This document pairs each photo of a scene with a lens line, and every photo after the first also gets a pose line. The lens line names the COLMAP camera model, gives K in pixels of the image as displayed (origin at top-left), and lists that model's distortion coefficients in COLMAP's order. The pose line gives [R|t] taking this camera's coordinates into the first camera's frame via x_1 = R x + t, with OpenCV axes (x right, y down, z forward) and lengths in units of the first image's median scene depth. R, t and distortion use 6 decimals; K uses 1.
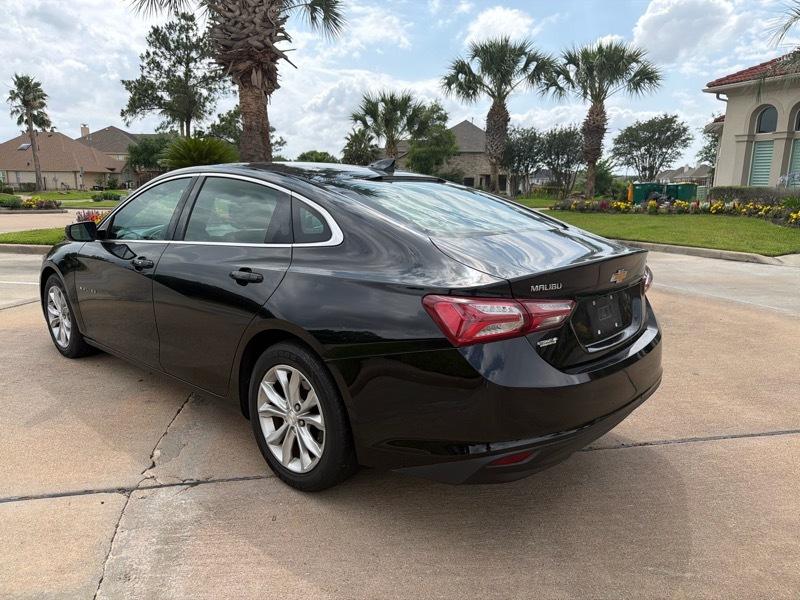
lens RADIAL K [[572.8, 0, 403.6], [0, 572.8, 298.7], [0, 0, 1]] dist [0.043961, -0.054358]
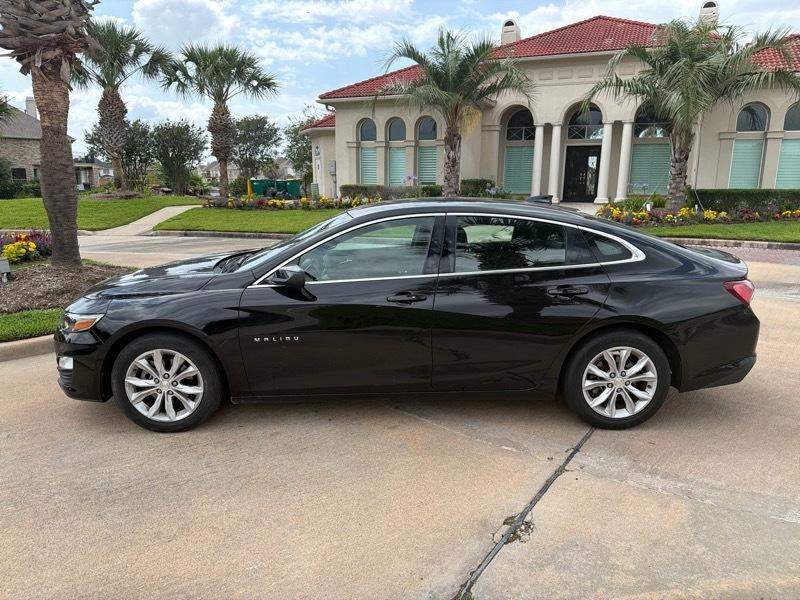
lens RADIAL K [[572.8, 0, 403.6], [0, 572.8, 298.7], [0, 0, 1]] dist [0.043961, -0.054358]
pose [[0.721702, -0.147458, 0.676315, -0.225283], [0.135847, 0.988218, 0.070499, -0.025916], [-0.678742, 0.040996, 0.733231, 0.042615]]
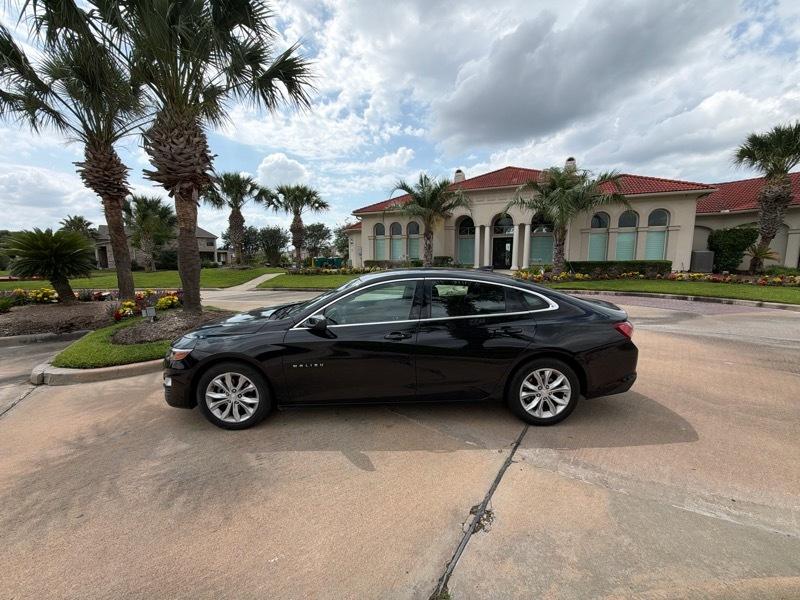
lens RADIAL K [[326.4, 0, 400.5], [0, 326.4, 291.3], [0, 0, 1]] dist [-0.001215, -0.000123]
pose [[0.723719, -0.085106, 0.684826, -0.199706], [0.144380, 0.989078, -0.029662, -0.029544], [-0.674822, 0.120342, 0.728102, 0.064132]]
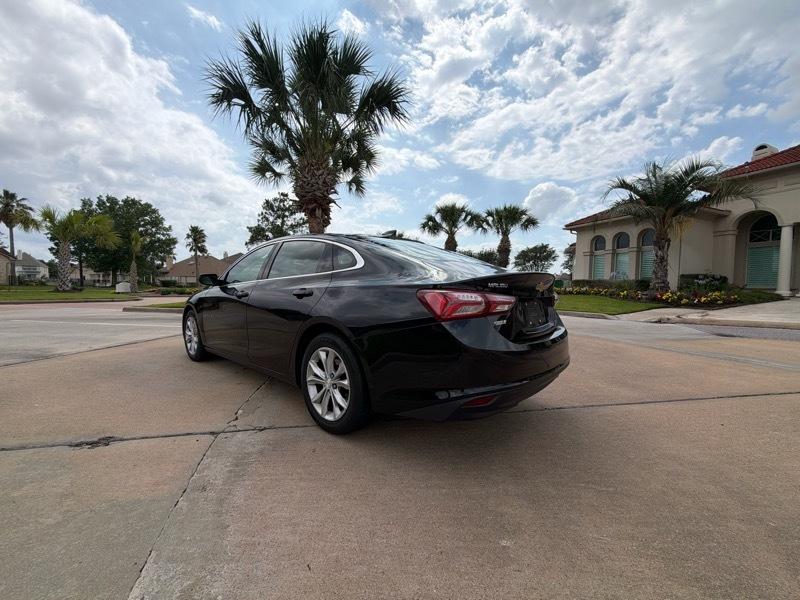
lens RADIAL K [[323.6, 0, 396.6], [0, 323.6, 300.2], [0, 0, 1]] dist [0.007998, -0.000188]
pose [[0.999977, 0.000199, -0.006737, -0.001174], [-0.001178, 0.989328, -0.145698, 0.013459], [0.006636, 0.145702, 0.989306, 0.015163]]
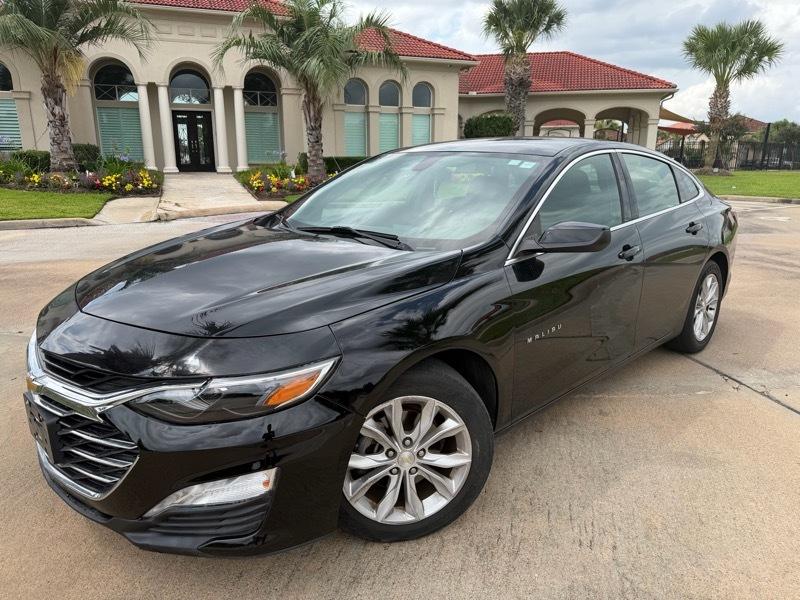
lens RADIAL K [[574.3, 0, 400.0], [0, 574.3, 300.0], [0, 0, 1]] dist [-0.000515, 0.003022]
pose [[0.035999, -0.251714, 0.967132, -0.254581], [0.186311, 0.952483, 0.240966, -0.050739], [-0.981831, 0.171512, 0.081185, 0.248091]]
